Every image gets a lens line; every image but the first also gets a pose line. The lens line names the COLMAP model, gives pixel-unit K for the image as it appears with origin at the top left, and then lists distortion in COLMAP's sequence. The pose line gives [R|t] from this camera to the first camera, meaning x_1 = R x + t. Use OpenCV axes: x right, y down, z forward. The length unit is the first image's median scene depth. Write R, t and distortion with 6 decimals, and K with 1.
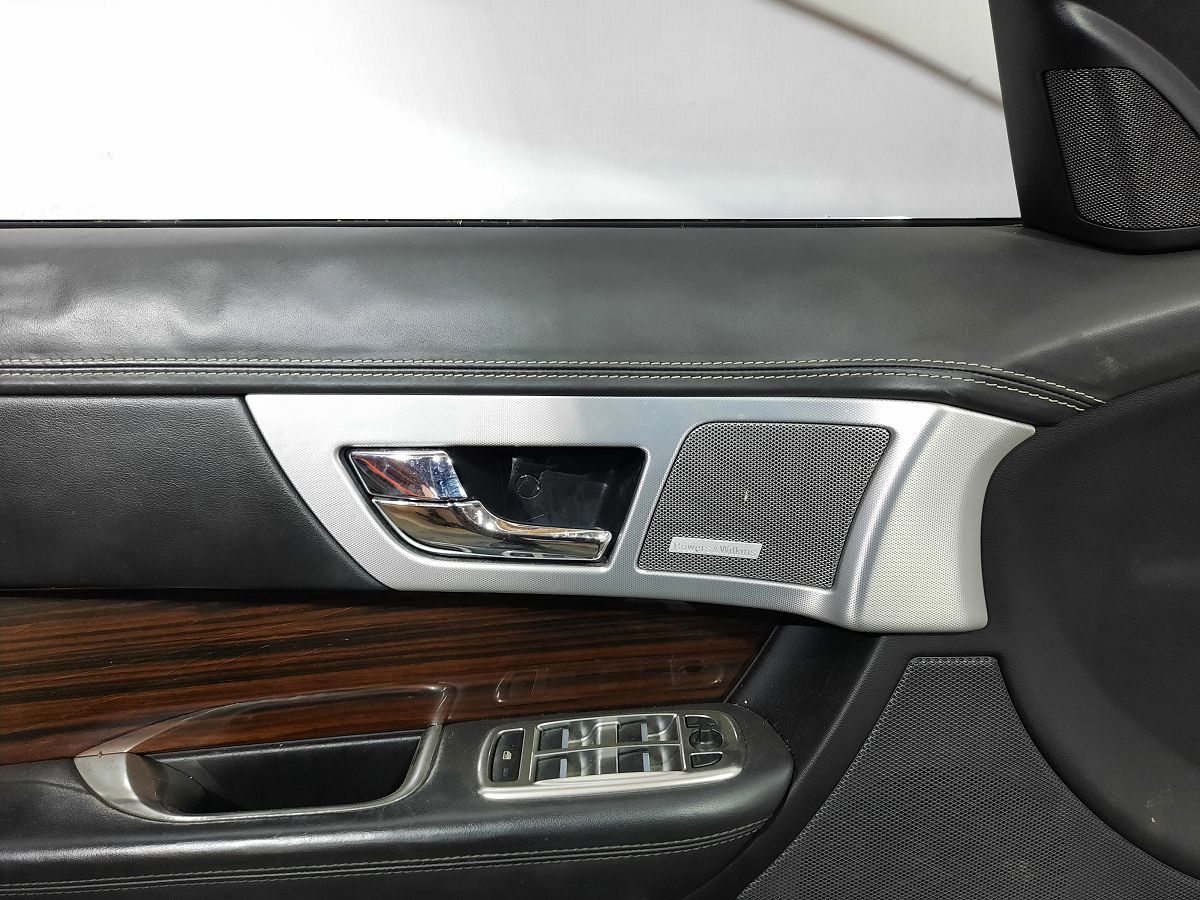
lens RADIAL K [[850.3, 0, 600.0], [0, 850.3, 450.0], [0, 0, 1]] dist [0.002891, -0.000400]
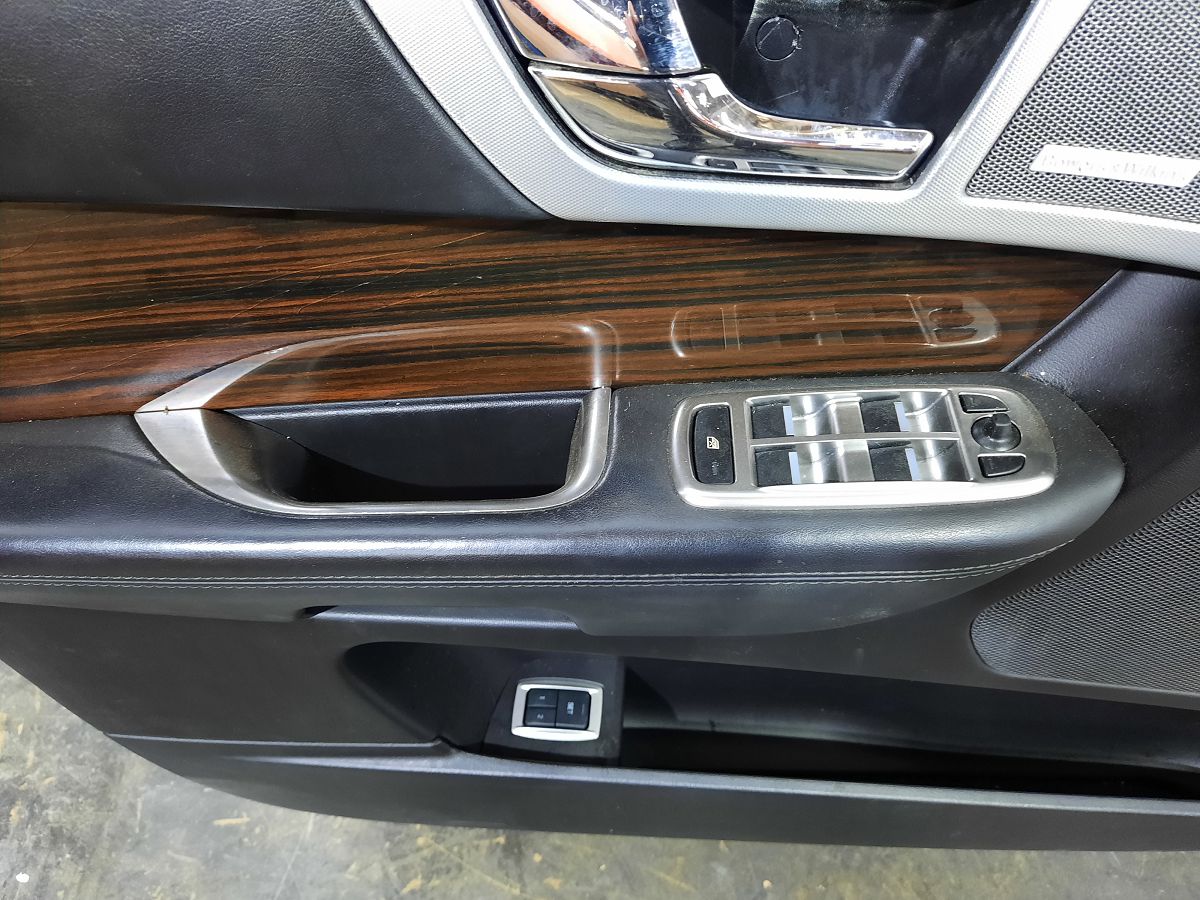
lens RADIAL K [[884.5, 0, 600.0], [0, 884.5, 450.0], [0, 0, 1]] dist [0.049219, -0.047927]
pose [[0.998744, 0.031645, -0.038849, -0.173556], [-0.007912, 0.865204, 0.501357, -0.019676], [0.049477, -0.500420, 0.864368, 0.321759]]
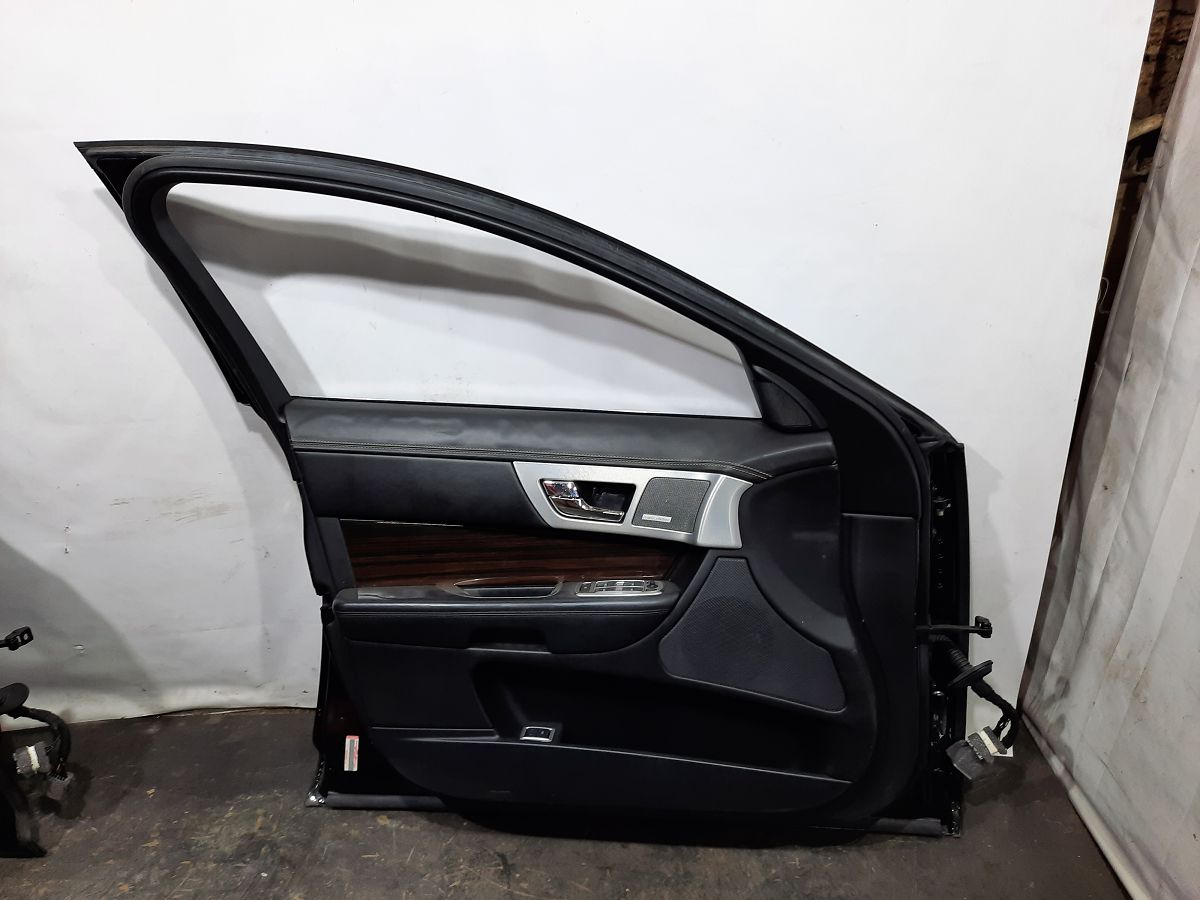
lens RADIAL K [[850.3, 0, 600.0], [0, 850.3, 450.0], [0, 0, 1]] dist [0.002891, -0.000400]
pose [[0.993277, 0.052397, -0.103224, 0.215669], [-0.065477, 0.989648, -0.127711, 0.252341], [0.095464, 0.133611, 0.986425, -1.924032]]
